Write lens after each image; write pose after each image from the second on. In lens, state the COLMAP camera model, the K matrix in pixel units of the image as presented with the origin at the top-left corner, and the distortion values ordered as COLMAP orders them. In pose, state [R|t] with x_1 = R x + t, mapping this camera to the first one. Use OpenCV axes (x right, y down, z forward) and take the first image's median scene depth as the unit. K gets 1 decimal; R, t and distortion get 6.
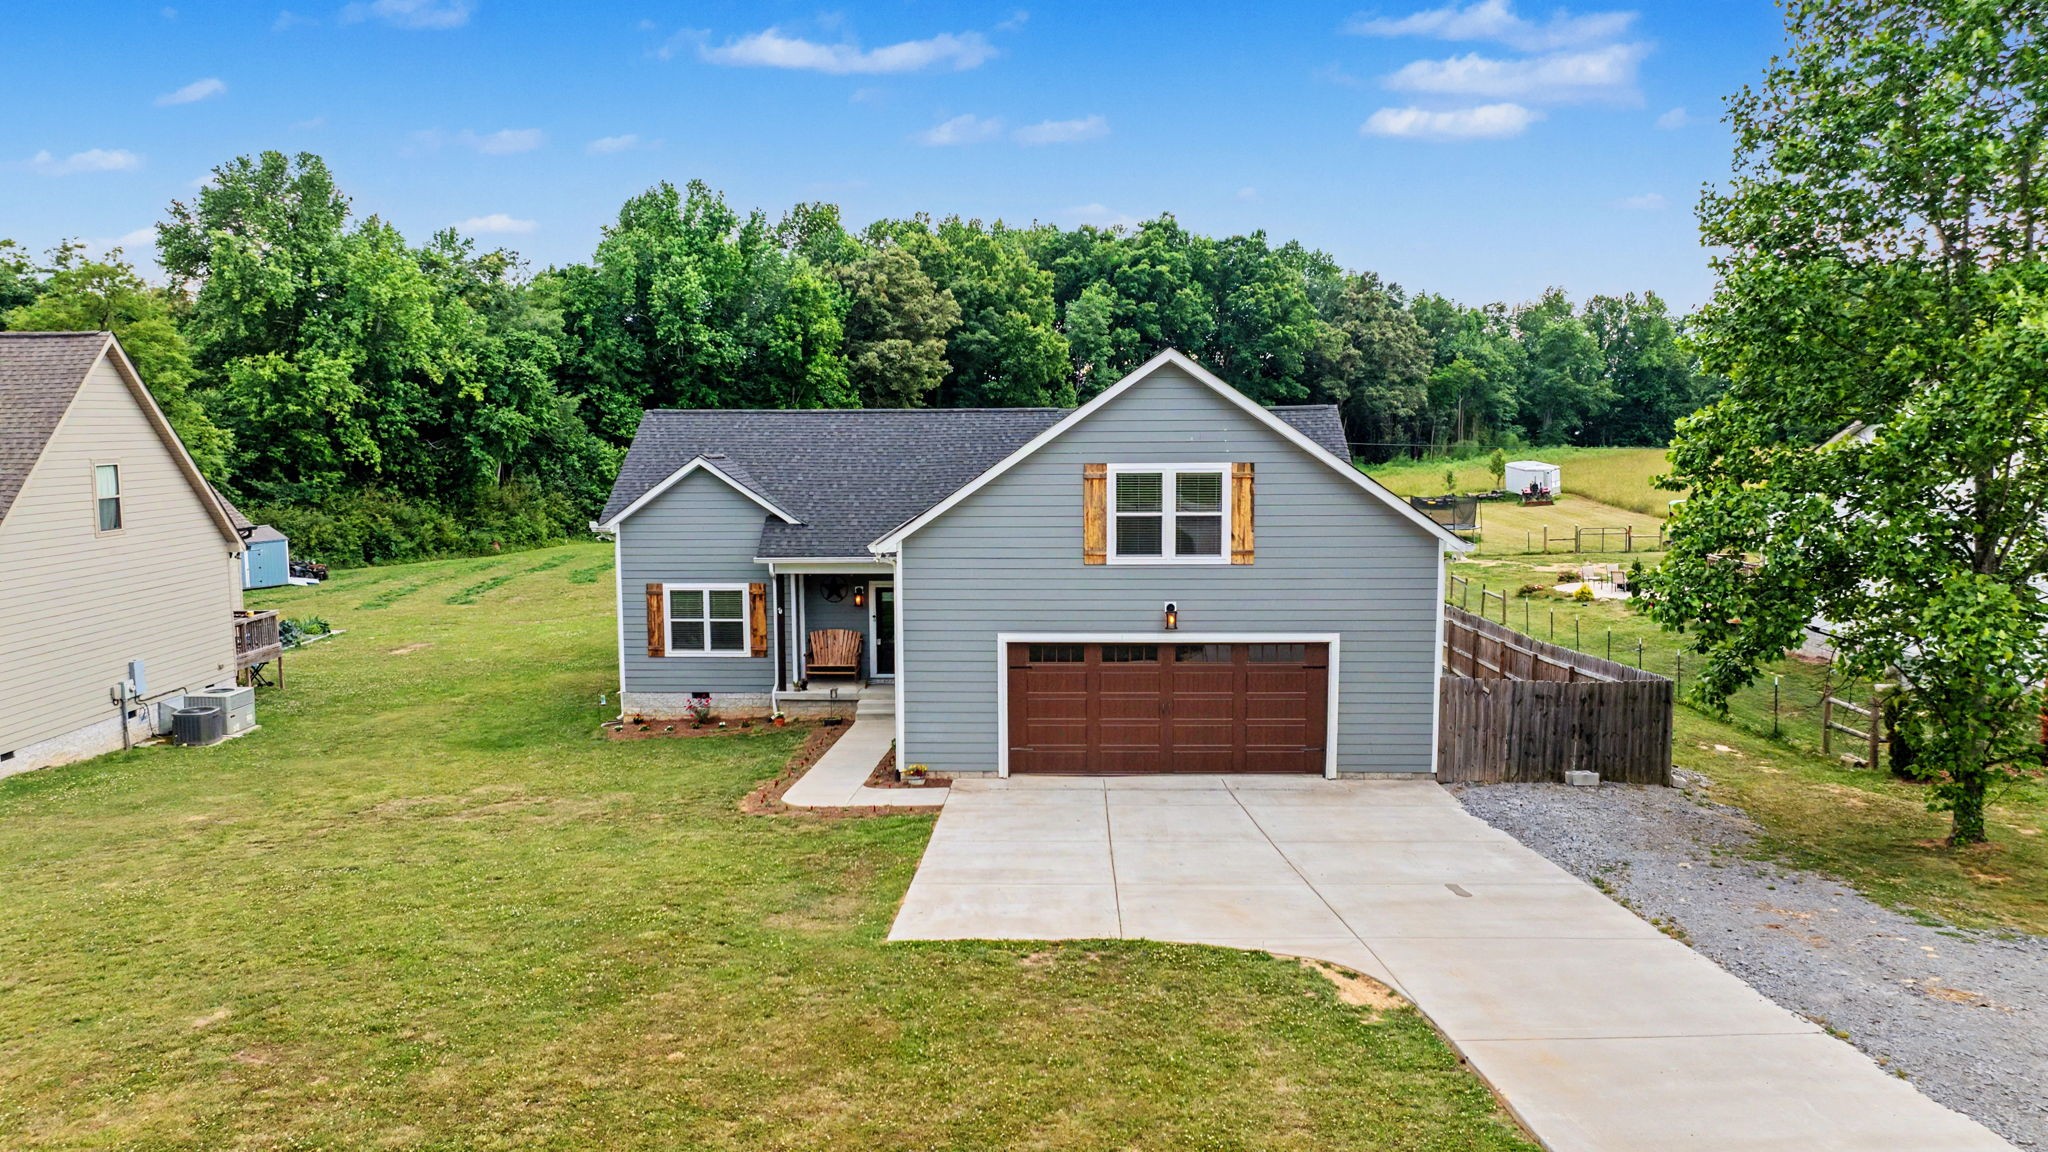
lens RADIAL K [[1429.2, 0, 1027.2], [0, 1429.2, 564.0], [0, 0, 1]] dist [-0.015821, -0.045773]
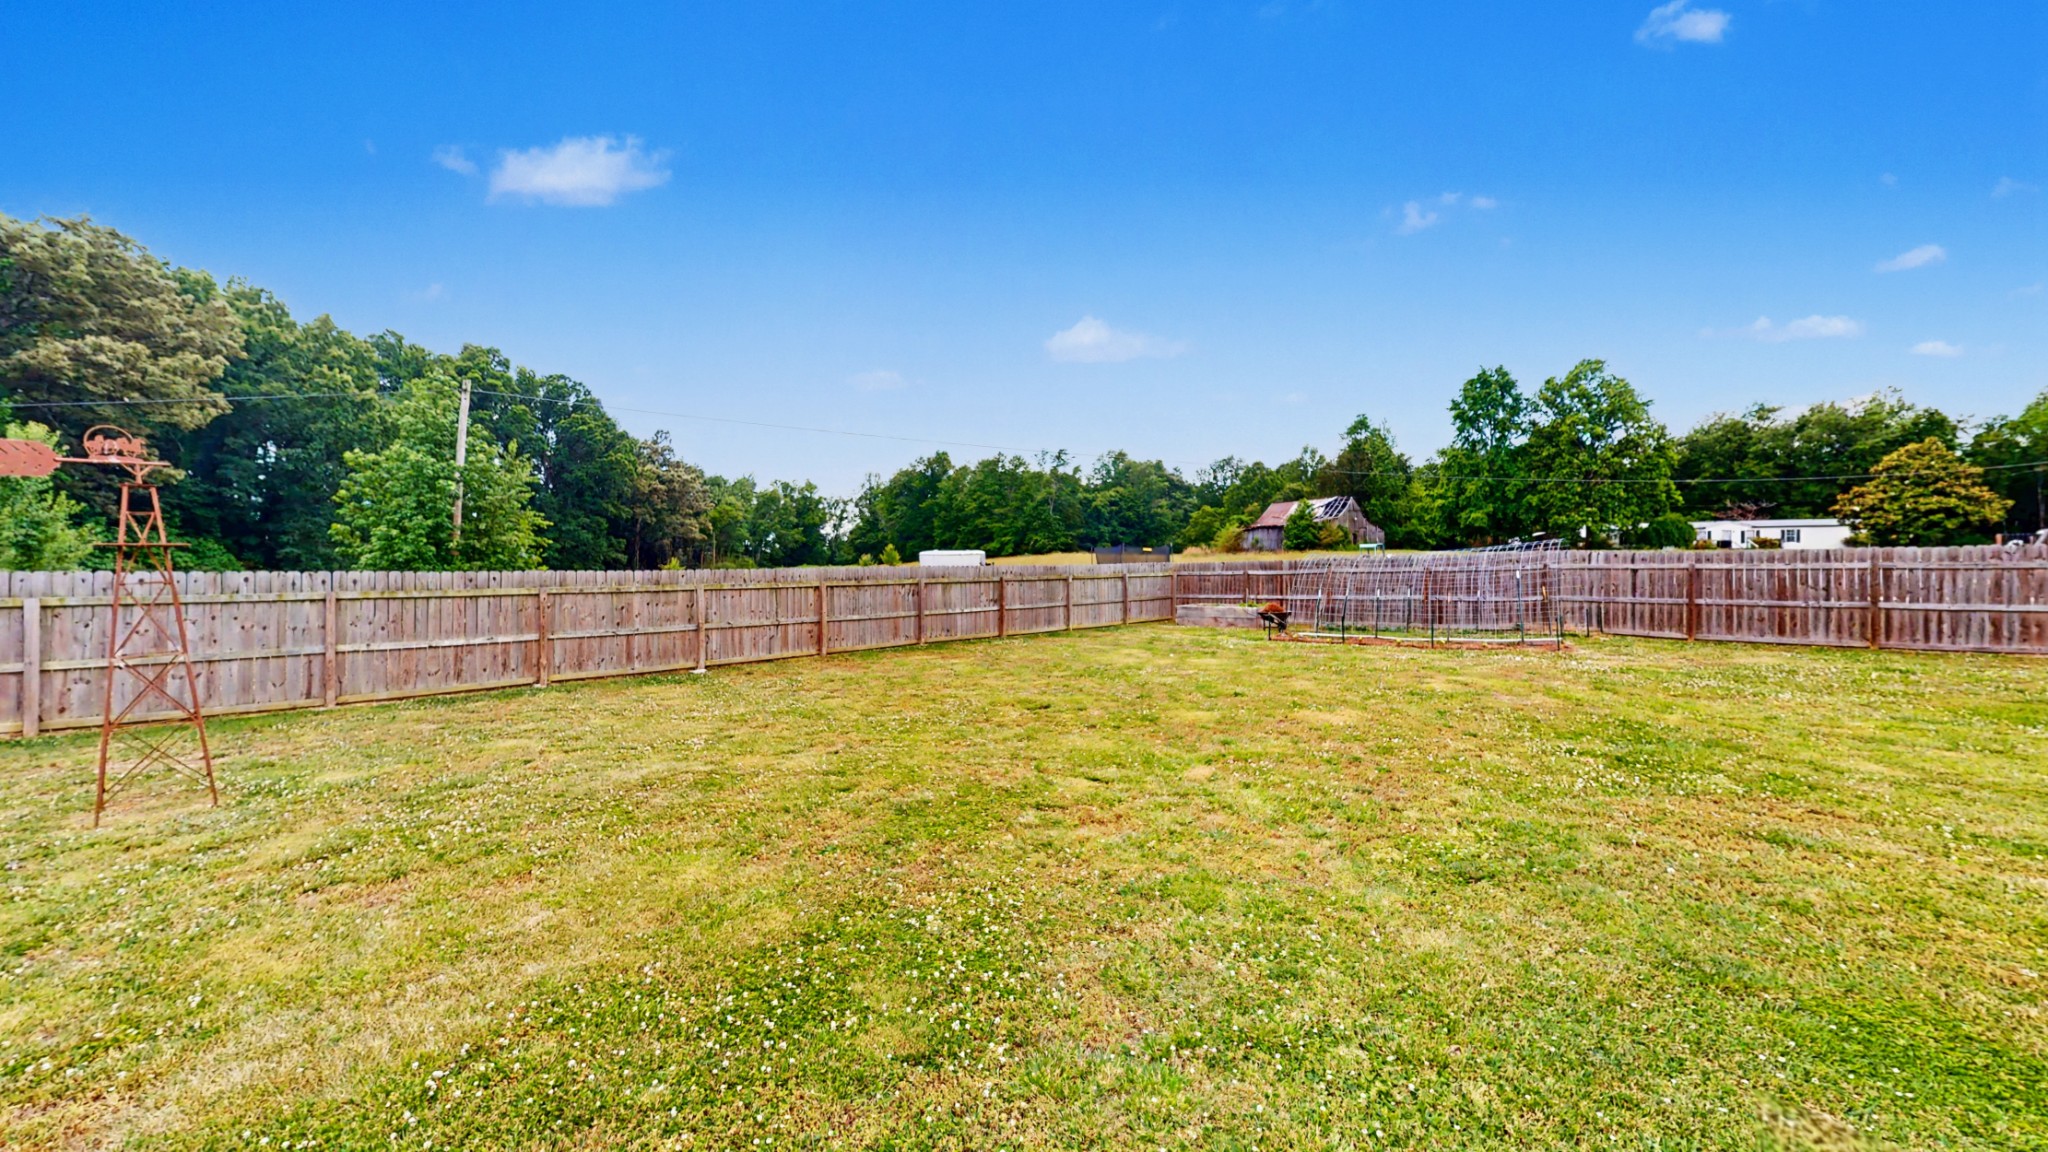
lens RADIAL K [[747.9, 0, 1024.0], [0, 747.9, 576.0], [0, 0, 1]] dist [-0.000637, -0.000212]
pose [[0.675784, 0.007150, 0.737065, -0.046191], [0.068479, 0.995019, -0.072438, 0.000135], [-0.733912, 0.099426, 0.671929, 0.366909]]
